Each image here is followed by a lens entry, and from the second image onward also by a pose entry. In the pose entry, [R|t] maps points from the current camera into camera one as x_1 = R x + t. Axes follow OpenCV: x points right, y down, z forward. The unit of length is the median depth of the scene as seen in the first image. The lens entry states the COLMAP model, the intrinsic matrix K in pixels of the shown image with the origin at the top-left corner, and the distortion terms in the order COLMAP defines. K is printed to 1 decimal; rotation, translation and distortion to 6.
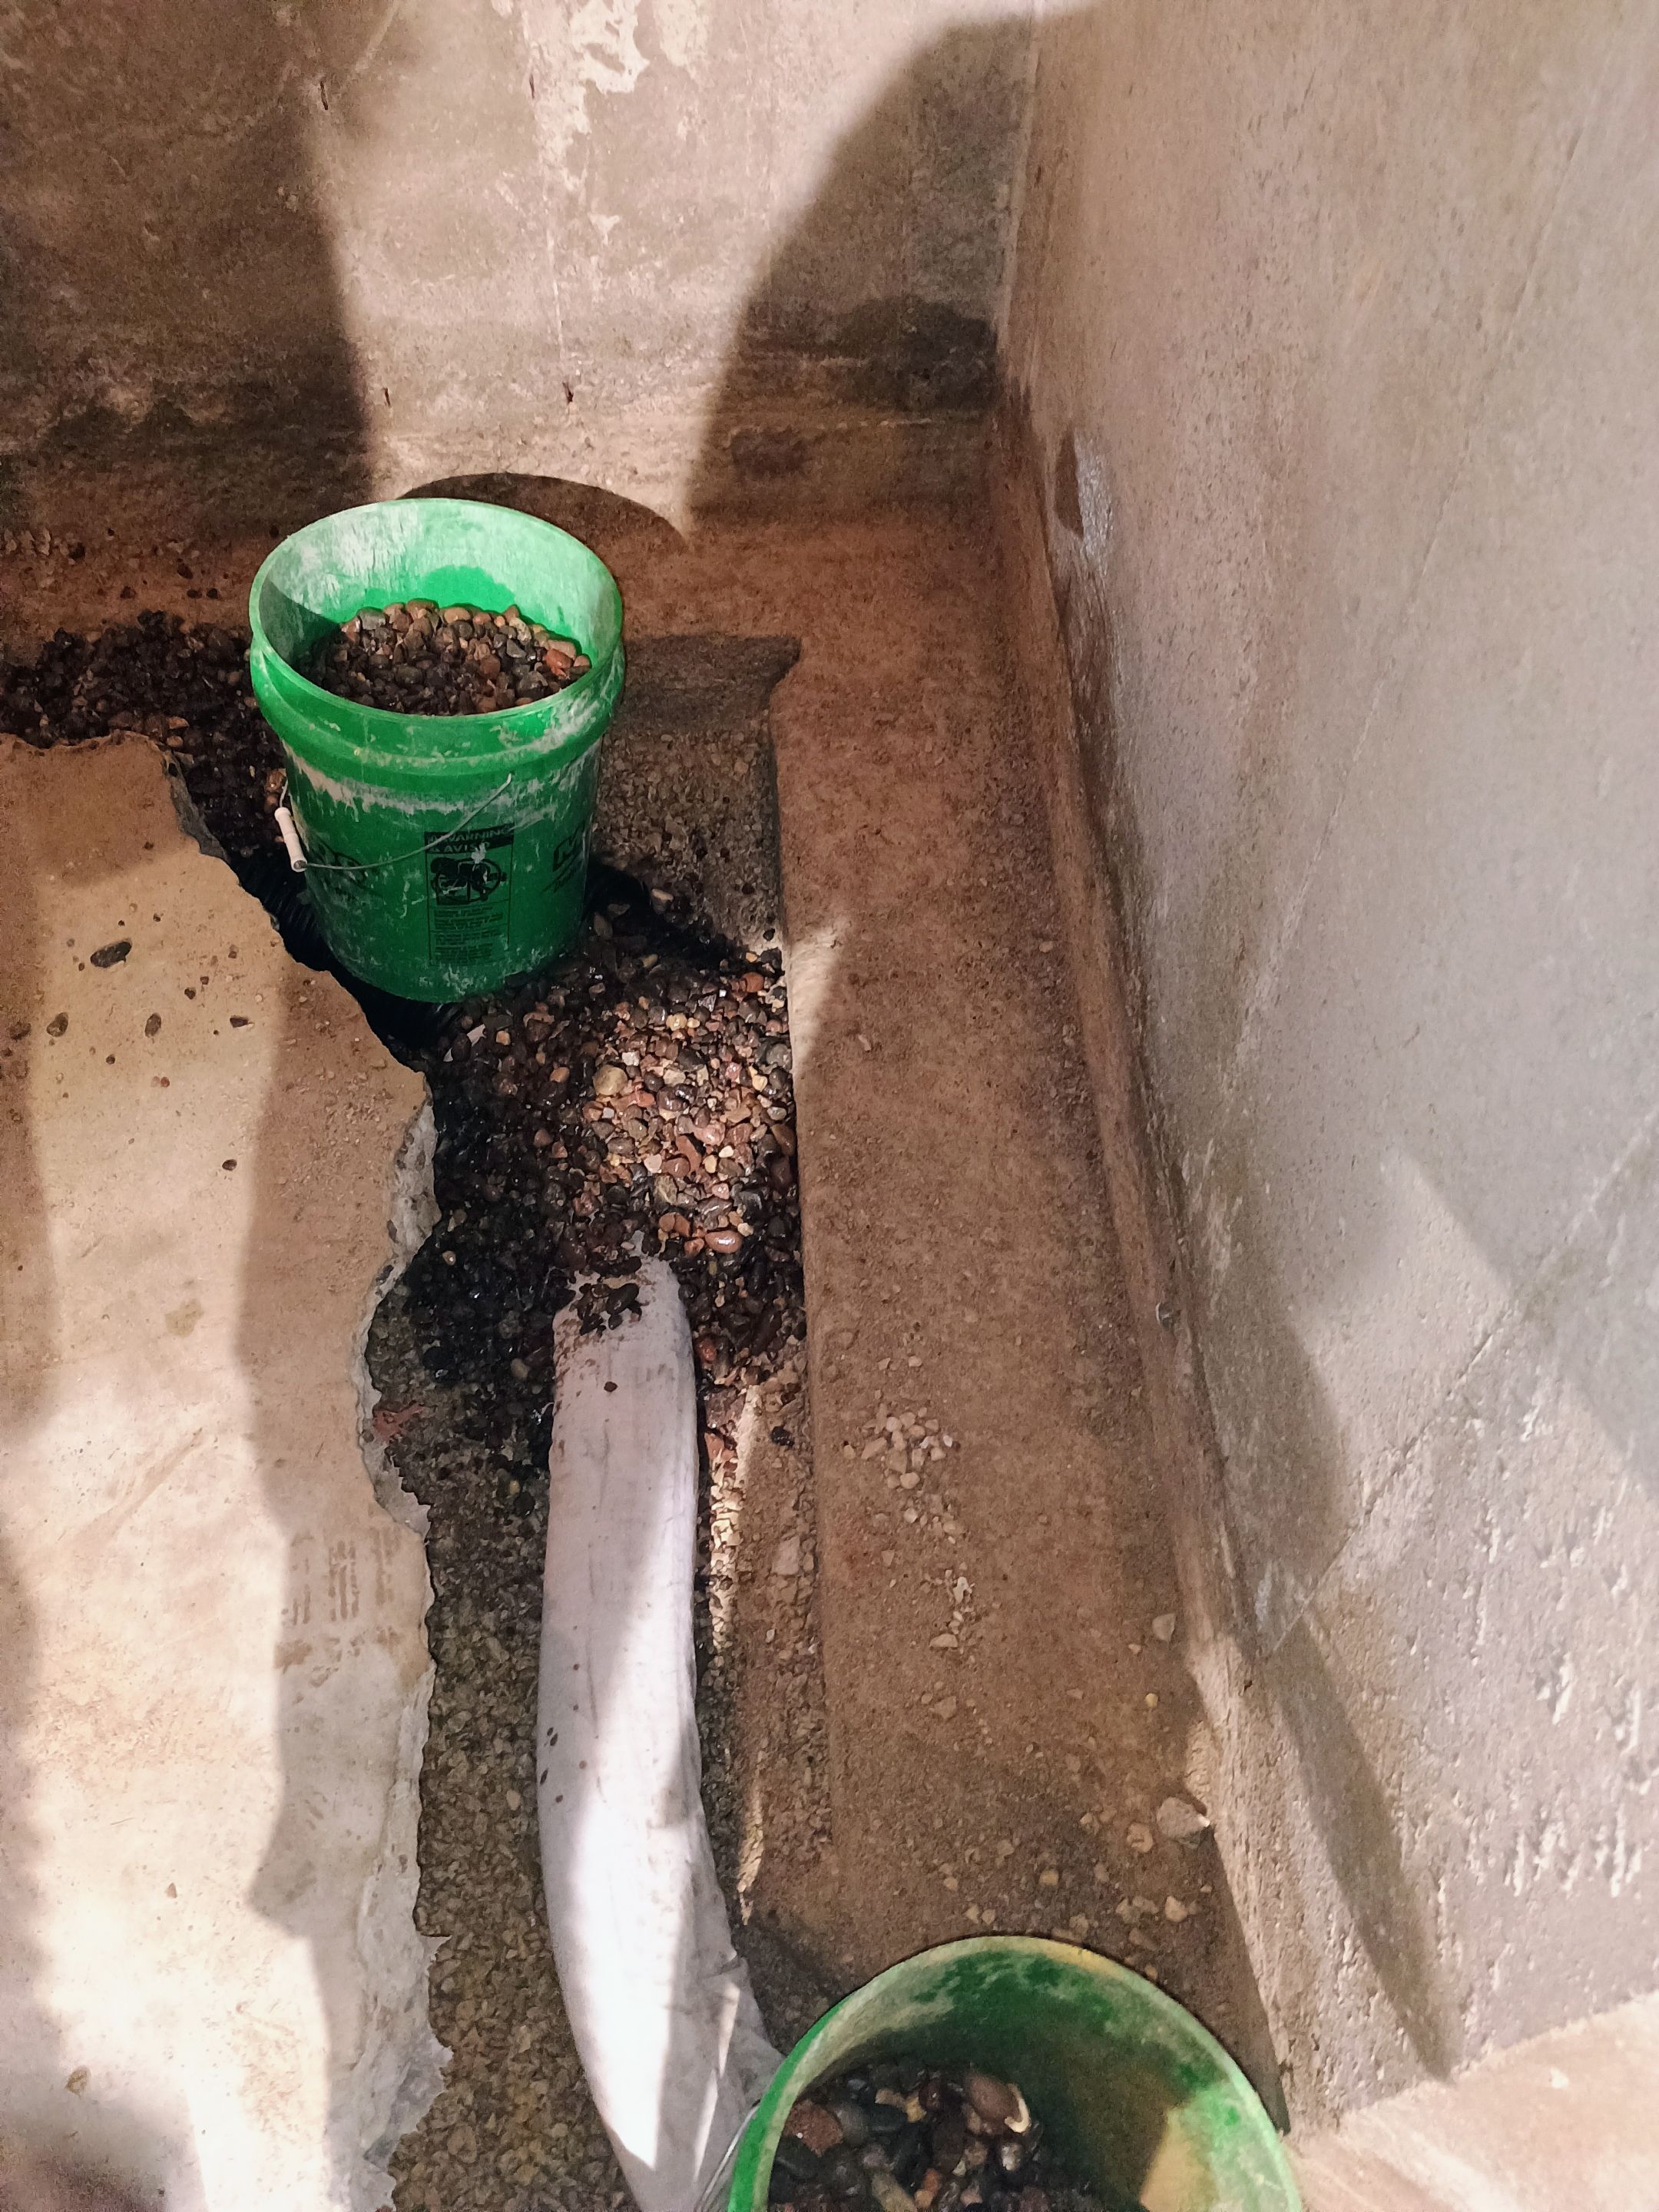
lens RADIAL K [[1918.6, 0, 831.5], [0, 1918.6, 1116.5], [0, 0, 1]] dist [0.057597, -0.071399]
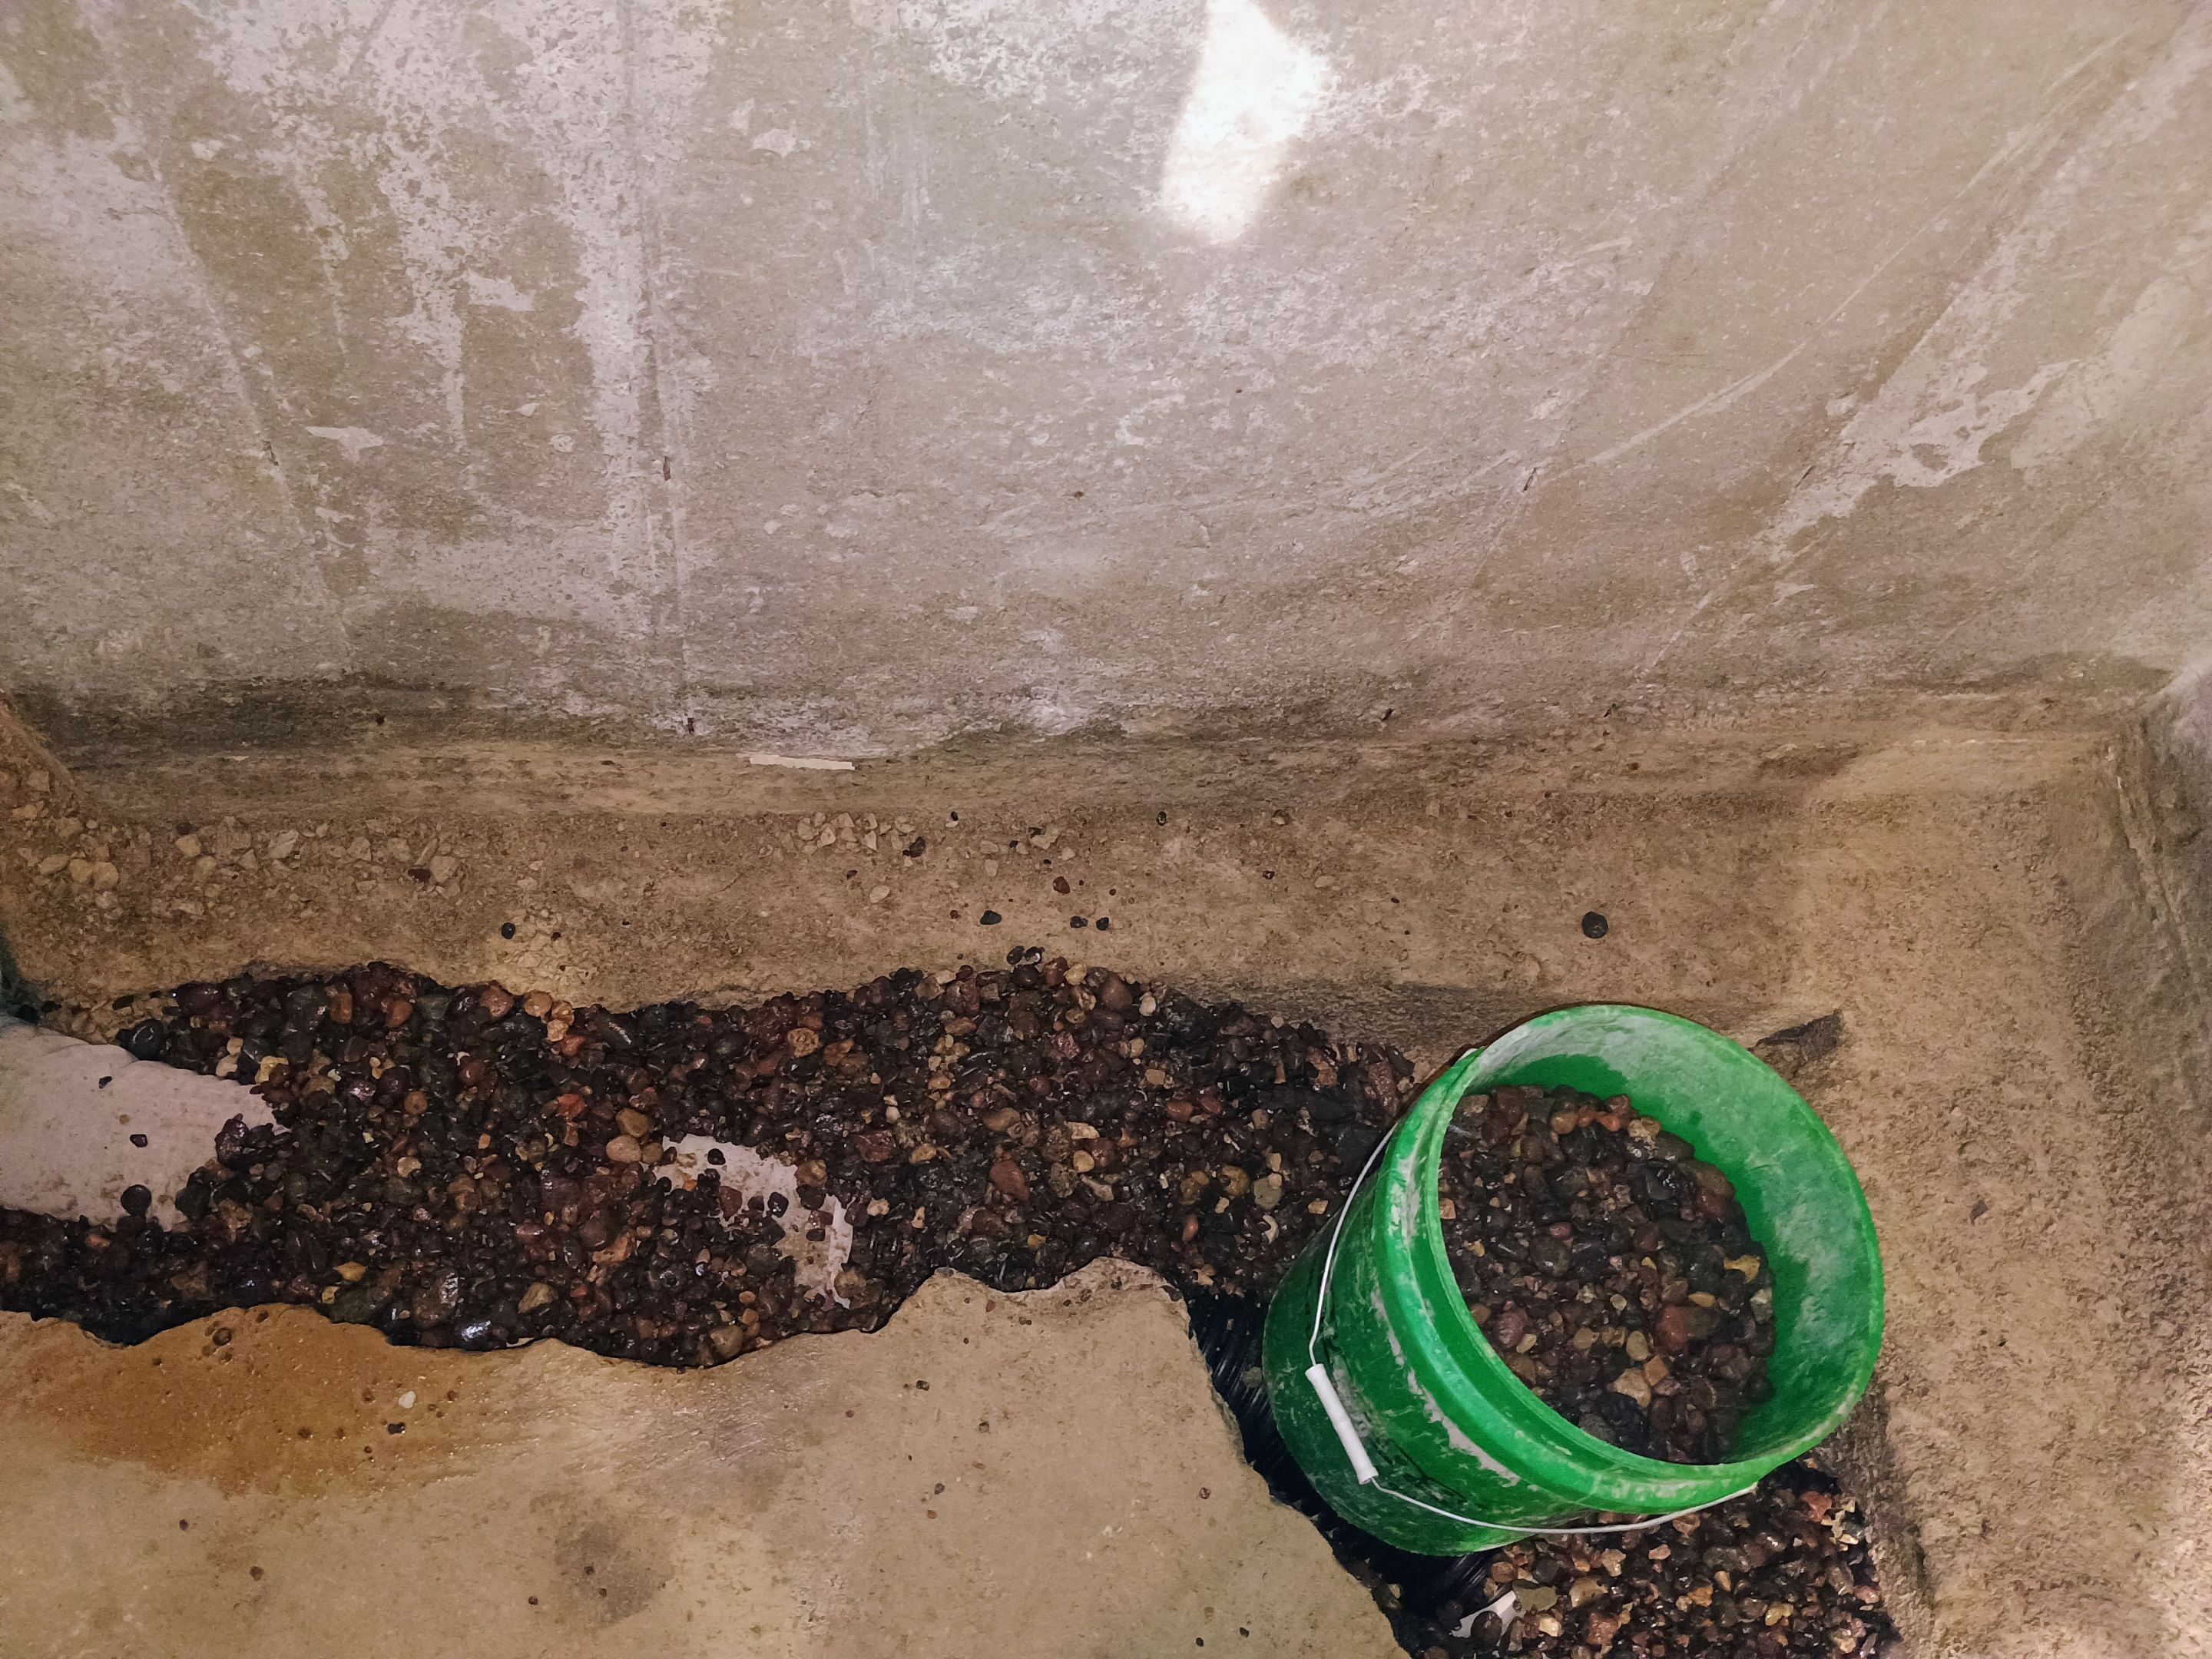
lens RADIAL K [[1918.6, 0, 1102.5], [0, 1918.6, 834.2], [0, 0, 1]] dist [0.057597, -0.071399]
pose [[0.991931, 0.045271, 0.118420, -0.508533], [-0.060434, 0.989962, 0.127759, -0.496293], [-0.111448, -0.133885, 0.984710, 0.329780]]
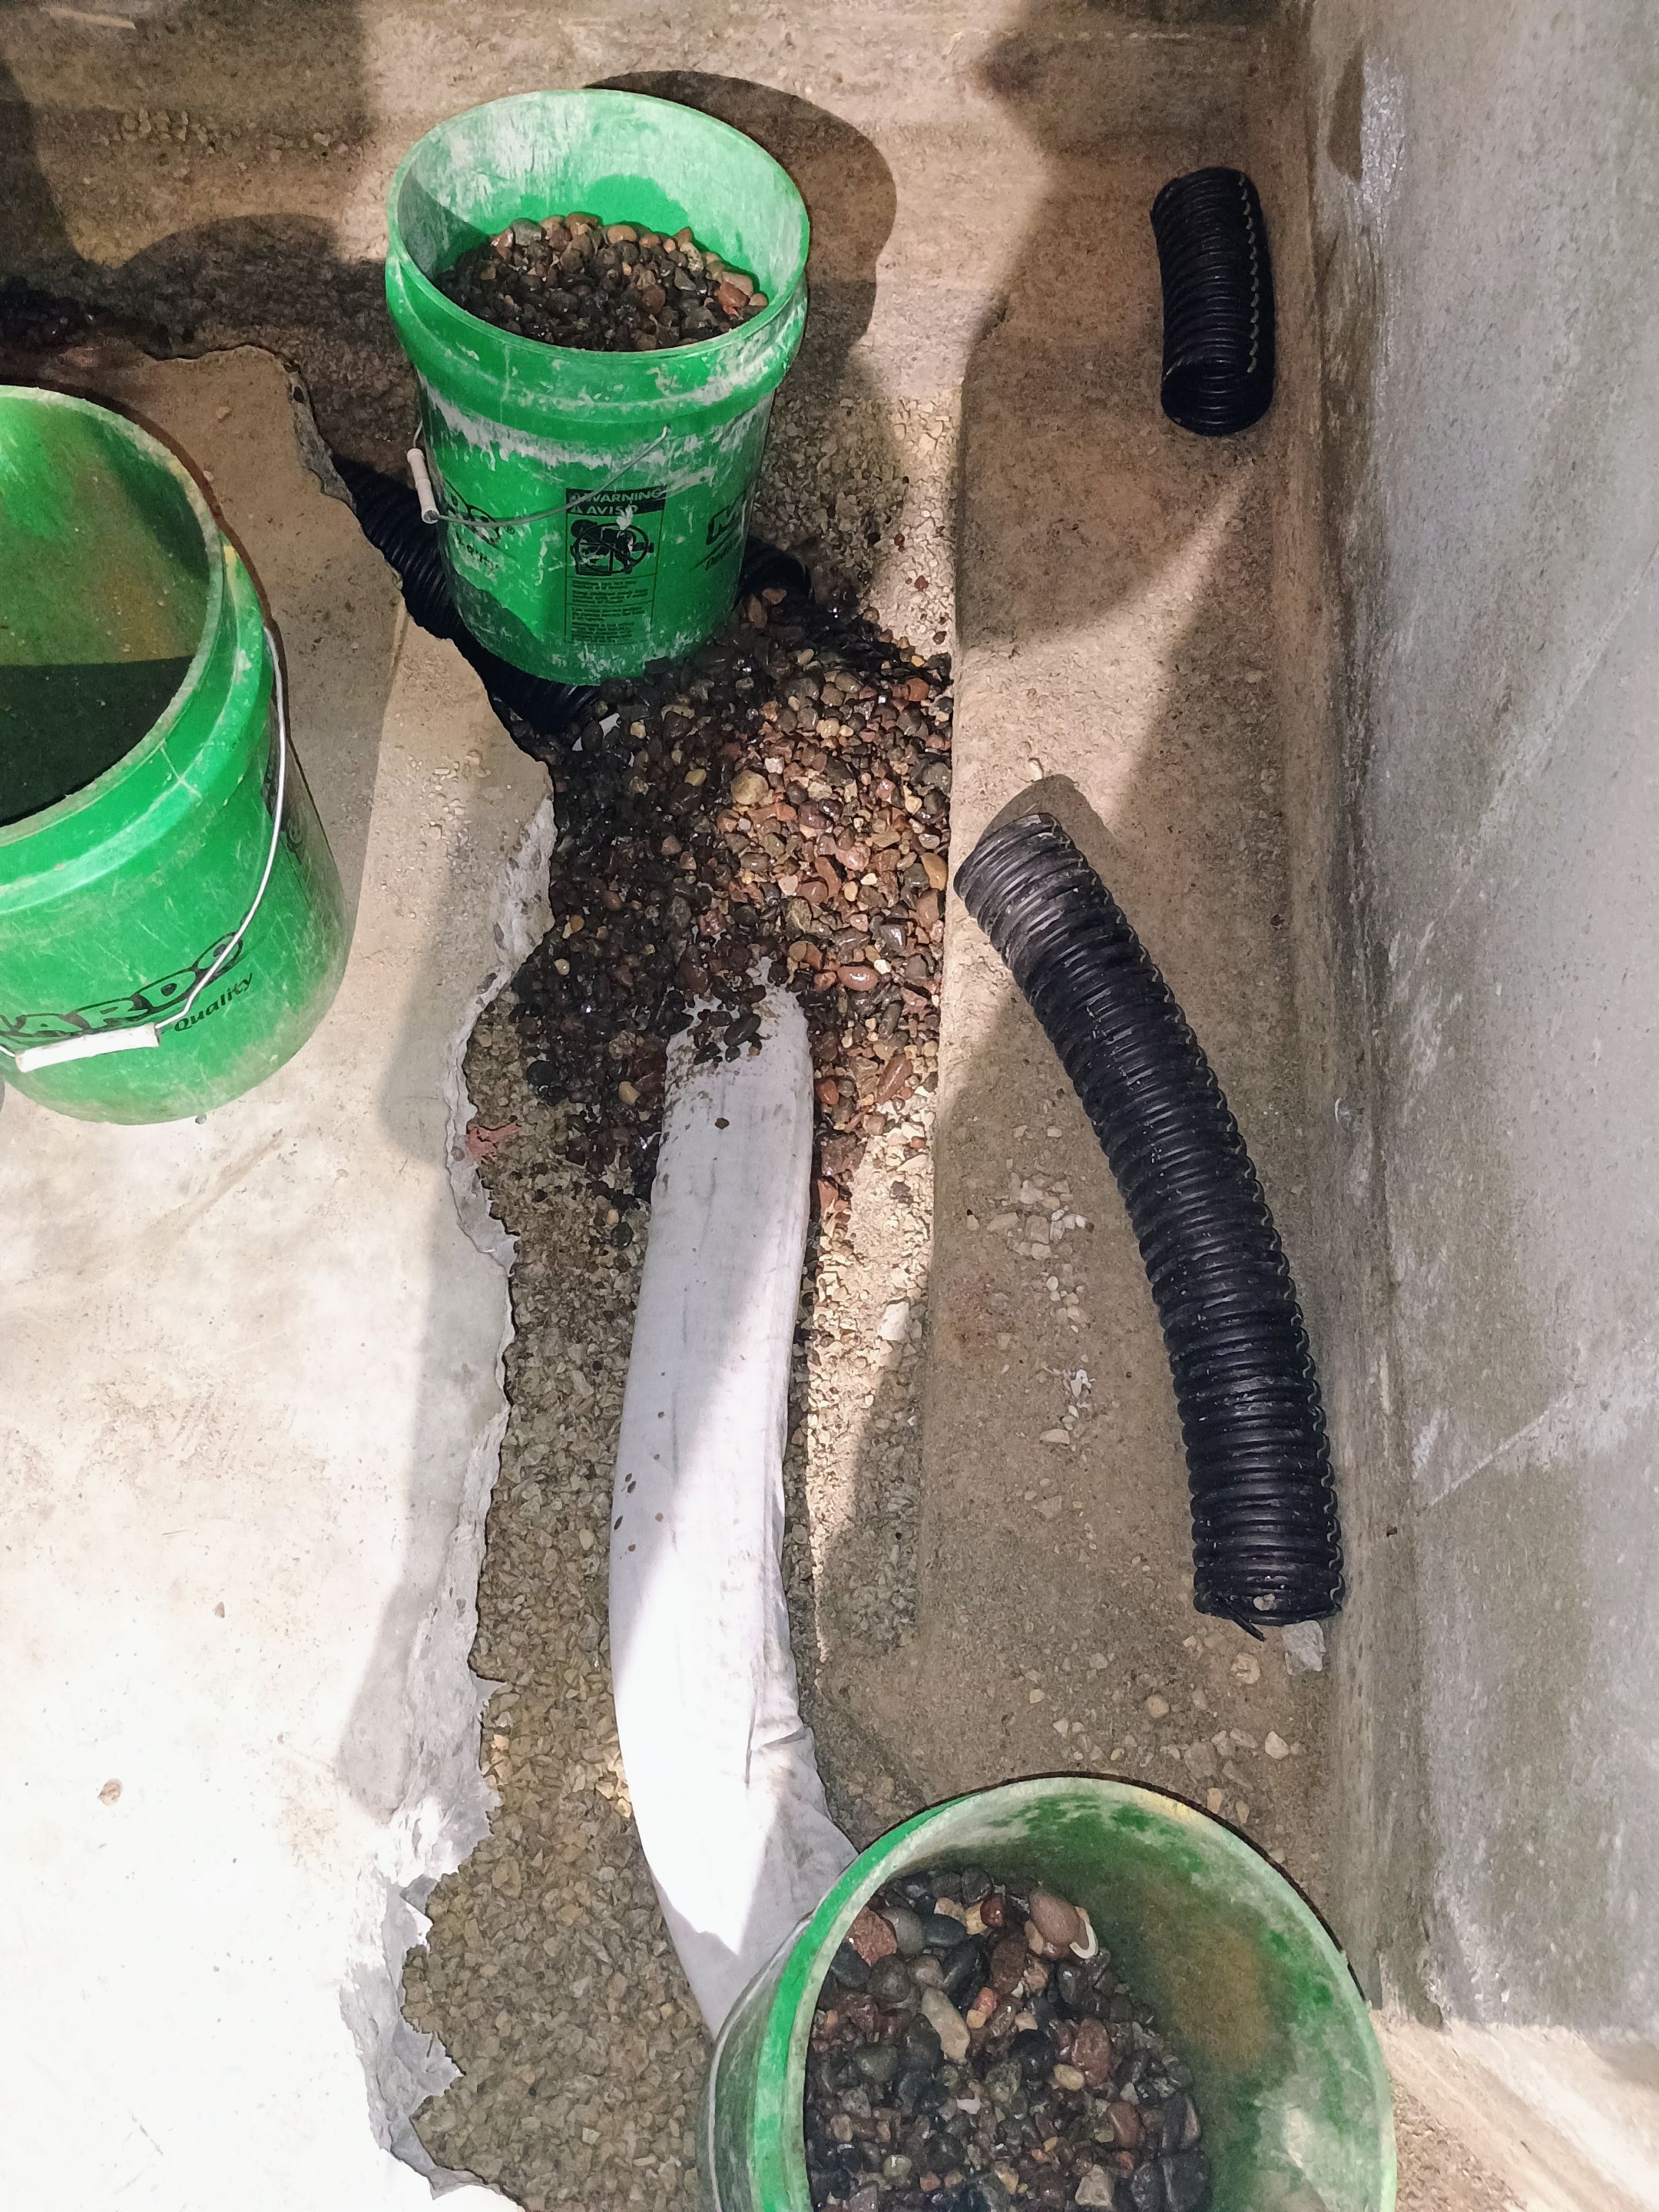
lens RADIAL K [[1918.6, 0, 806.0], [0, 1918.6, 1108.5], [0, 0, 1]] dist [0.057597, -0.071399]
pose [[0.992098, 0.099954, -0.075836, -0.005088], [-0.087856, 0.984949, 0.148854, -0.007657], [0.089573, -0.141015, 0.985947, 0.090812]]
